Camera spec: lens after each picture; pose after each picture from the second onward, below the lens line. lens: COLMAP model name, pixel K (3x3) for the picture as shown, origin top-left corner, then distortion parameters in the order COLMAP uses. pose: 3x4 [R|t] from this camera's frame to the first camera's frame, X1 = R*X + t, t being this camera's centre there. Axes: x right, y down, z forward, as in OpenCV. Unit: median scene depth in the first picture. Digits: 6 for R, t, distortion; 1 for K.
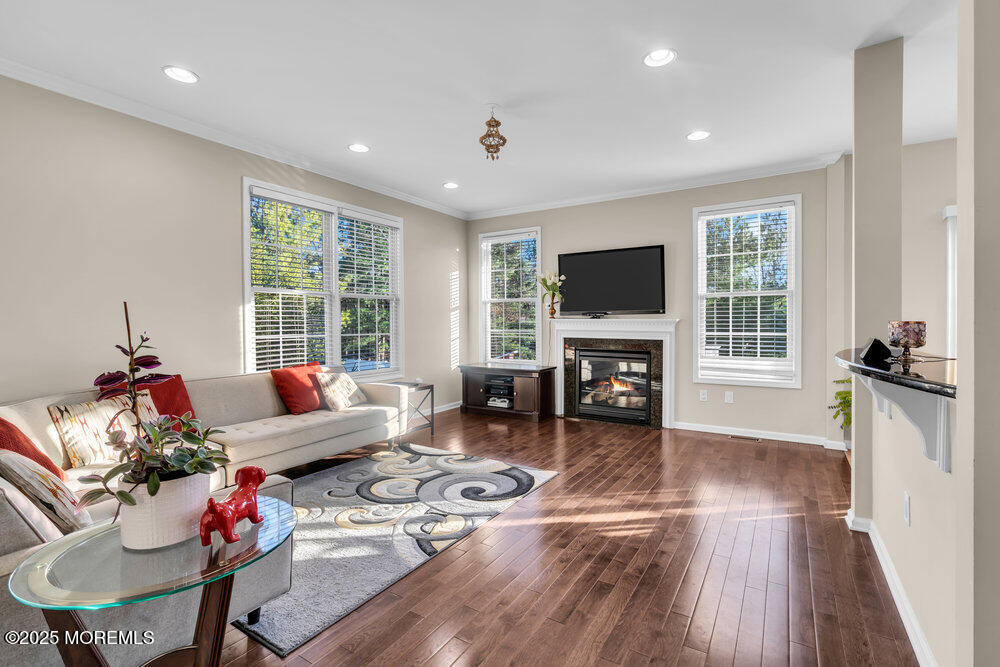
lens RADIAL K [[465.4, 0, 498.4], [0, 465.4, 325.3], [0, 0, 1]] dist [-0.001335, -0.000246]
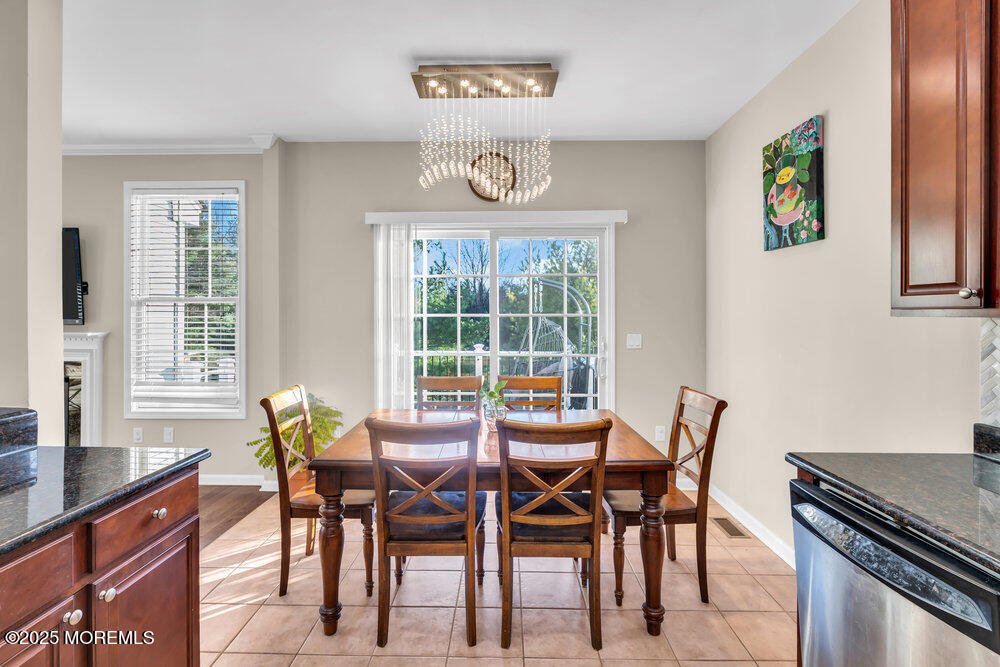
lens RADIAL K [[462.9, 0, 498.2], [0, 462.9, 315.3], [0, 0, 1]] dist [0.001247, 0.000480]
pose [[0.859184, 0.002677, 0.511660, 0.499425], [-0.001727, 0.999996, -0.002333, -0.036454], [-0.511664, 0.001121, 0.859185, 0.060037]]
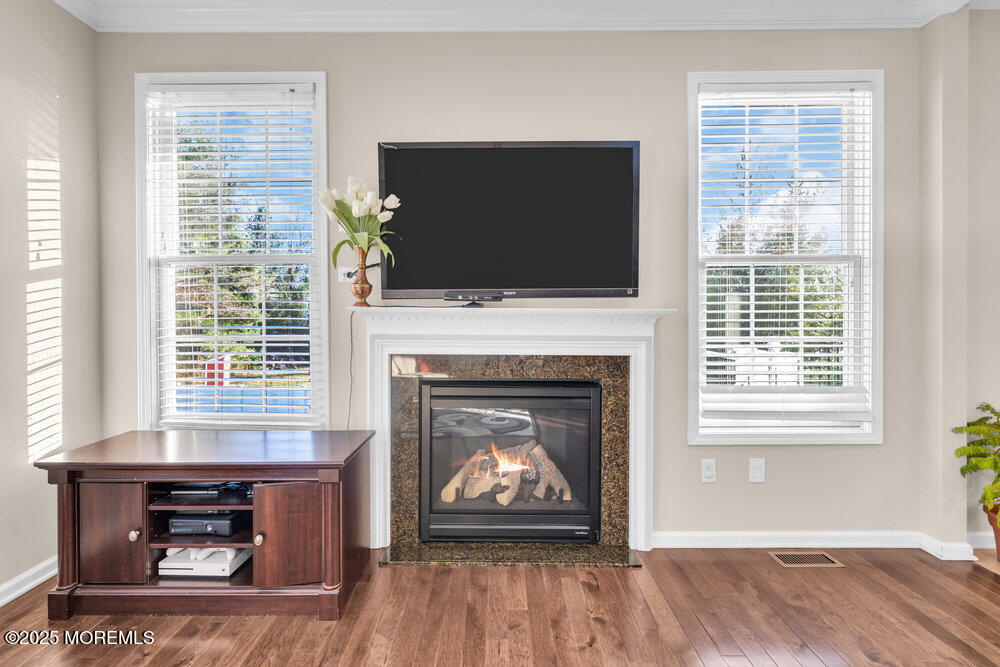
lens RADIAL K [[465.4, 0, 498.4], [0, 465.4, 325.3], [0, 0, 1]] dist [-0.001335, -0.000246]
pose [[0.850810, -0.002868, 0.525465, 0.008433], [0.002941, 0.999995, 0.000696, 0.001379], [-0.525464, 0.000953, 0.850815, 0.636669]]
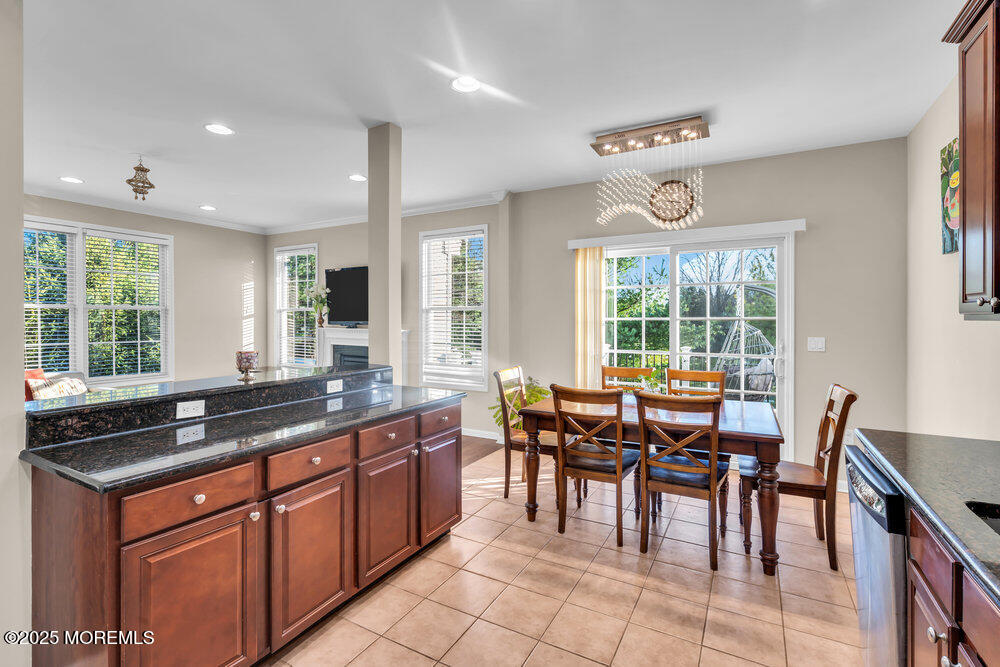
lens RADIAL K [[462.9, 0, 498.2], [0, 462.9, 315.3], [0, 0, 1]] dist [0.001247, 0.000480]
pose [[0.998809, 0.003966, 0.048626, 0.503003], [-0.003523, 0.999952, -0.009180, -0.035957], [-0.048661, 0.008997, 0.998775, -0.123245]]
